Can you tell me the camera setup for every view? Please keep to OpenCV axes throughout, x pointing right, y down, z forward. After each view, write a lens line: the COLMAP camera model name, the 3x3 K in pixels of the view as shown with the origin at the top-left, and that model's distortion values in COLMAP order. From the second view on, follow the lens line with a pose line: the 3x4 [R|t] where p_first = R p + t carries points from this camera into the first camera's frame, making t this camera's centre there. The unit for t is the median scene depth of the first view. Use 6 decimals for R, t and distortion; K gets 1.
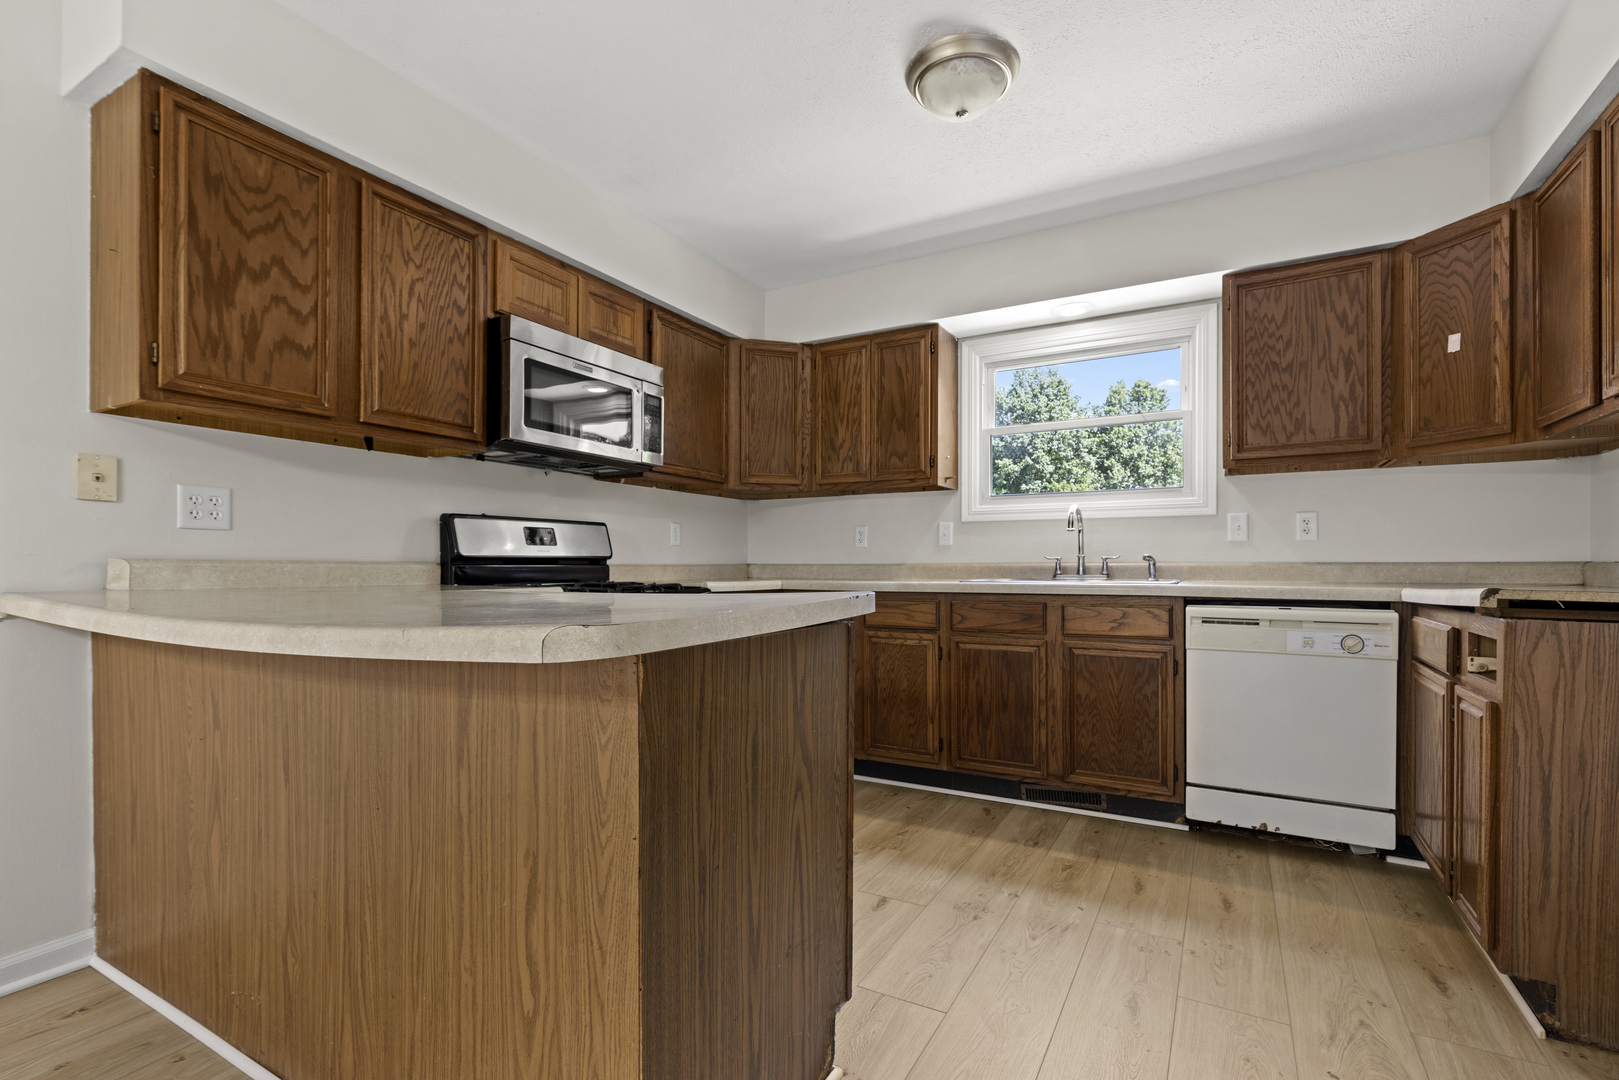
lens RADIAL K [[733.8, 0, 792.2], [0, 733.8, 568.3], [0, 0, 1]] dist [0.009251, -0.002753]
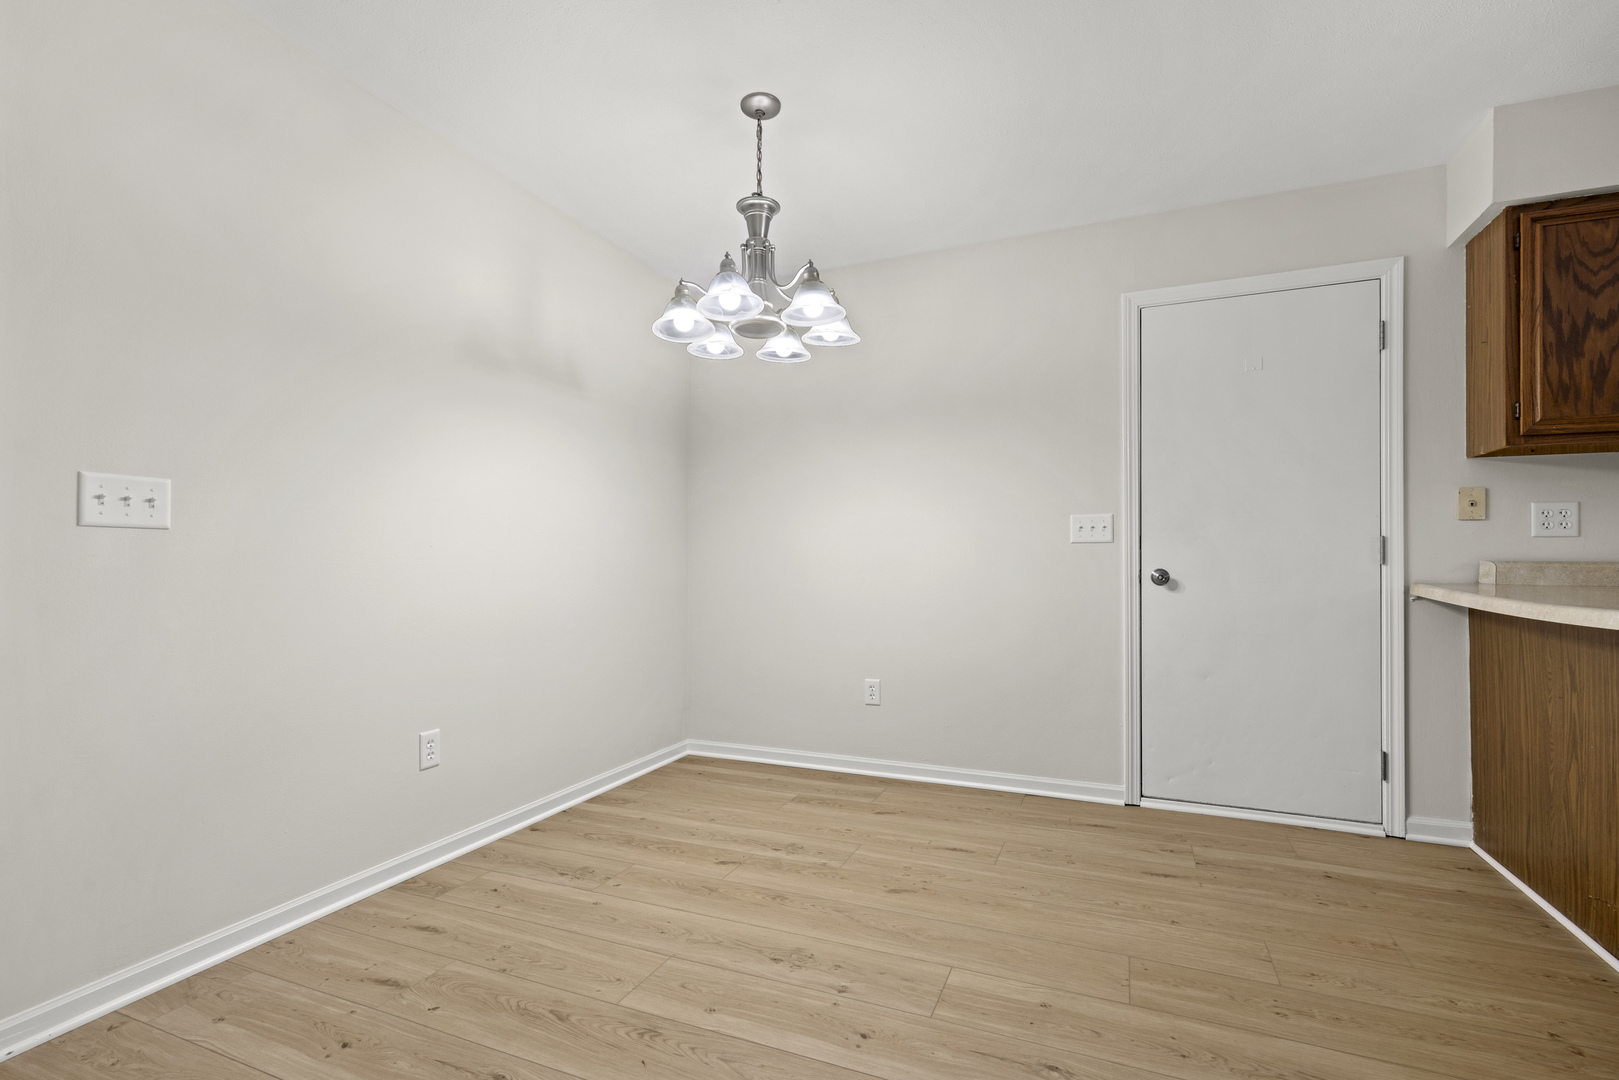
lens RADIAL K [[733.8, 0, 824.3], [0, 733.8, 553.3], [0, 0, 1]] dist [0.009251, -0.002753]
pose [[0.138062, -0.009471, -0.990378, 0.267109], [-0.002120, 0.999949, -0.009858, -0.010064], [0.990421, 0.003461, 0.138035, -0.394175]]
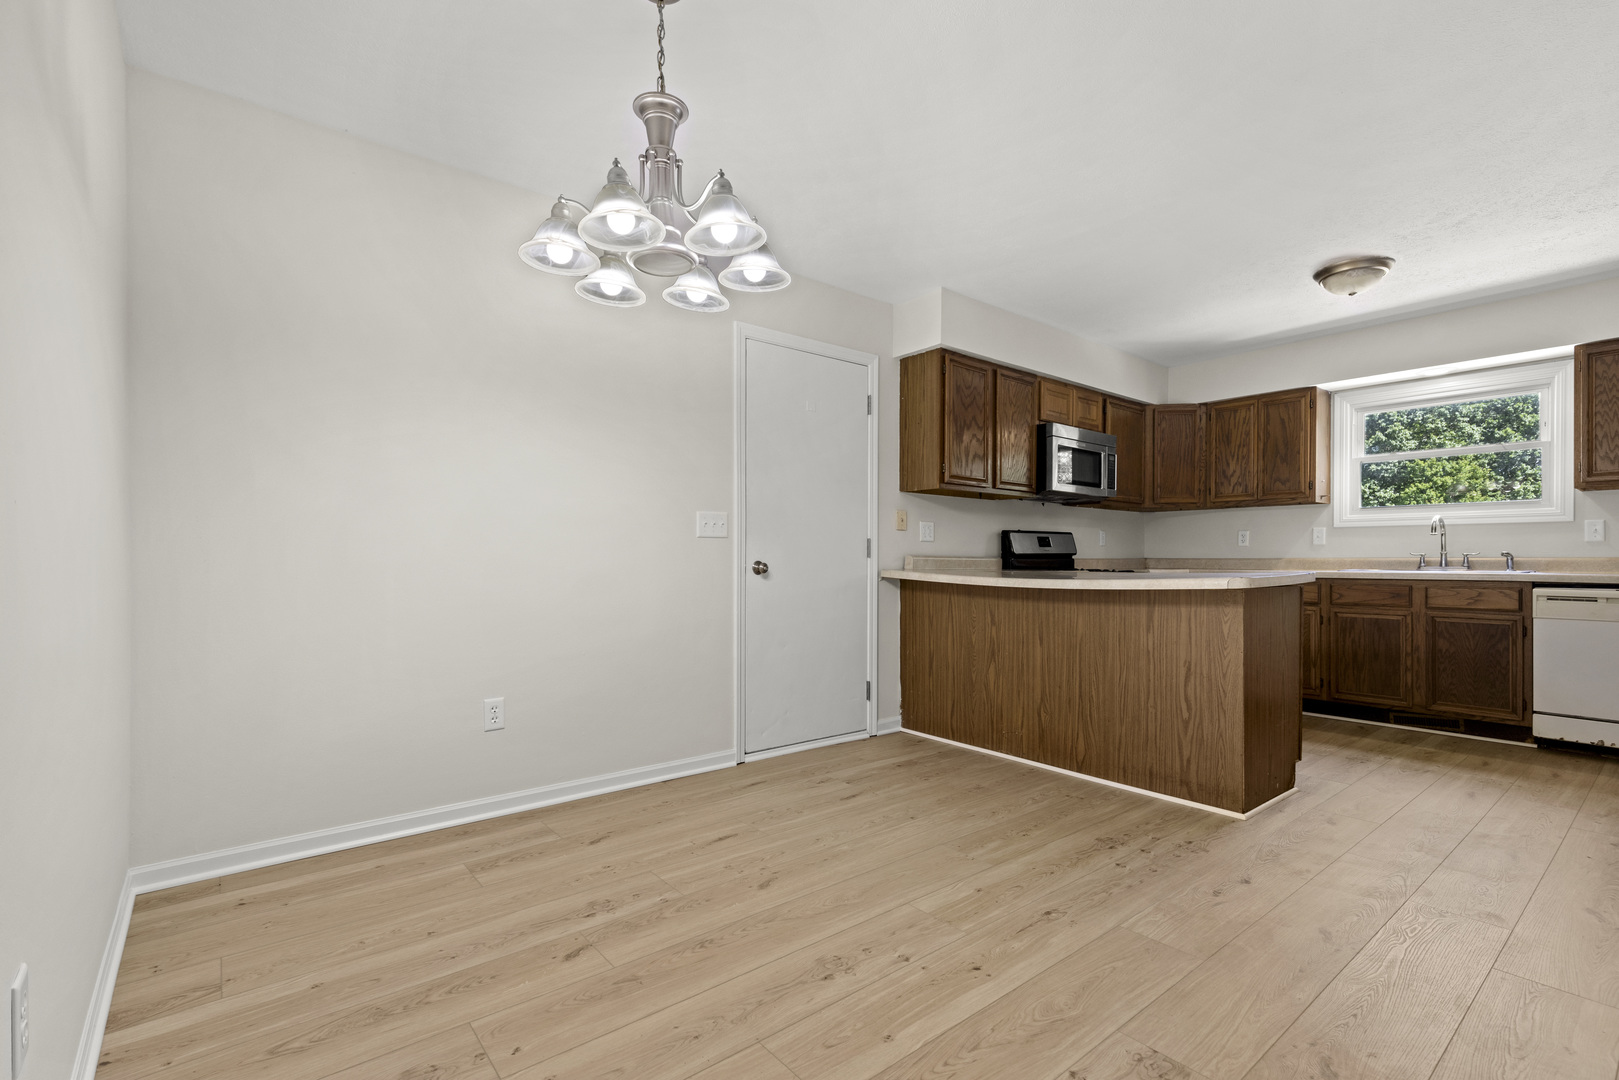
lens RADIAL K [[733.8, 0, 788.2], [0, 733.8, 561.0], [0, 0, 1]] dist [0.009251, -0.002753]
pose [[0.934810, 0.003758, -0.355128, -0.426242], [-0.003518, 0.999993, 0.001321, 0.002313], [0.355130, 0.000014, 0.934817, -1.177984]]
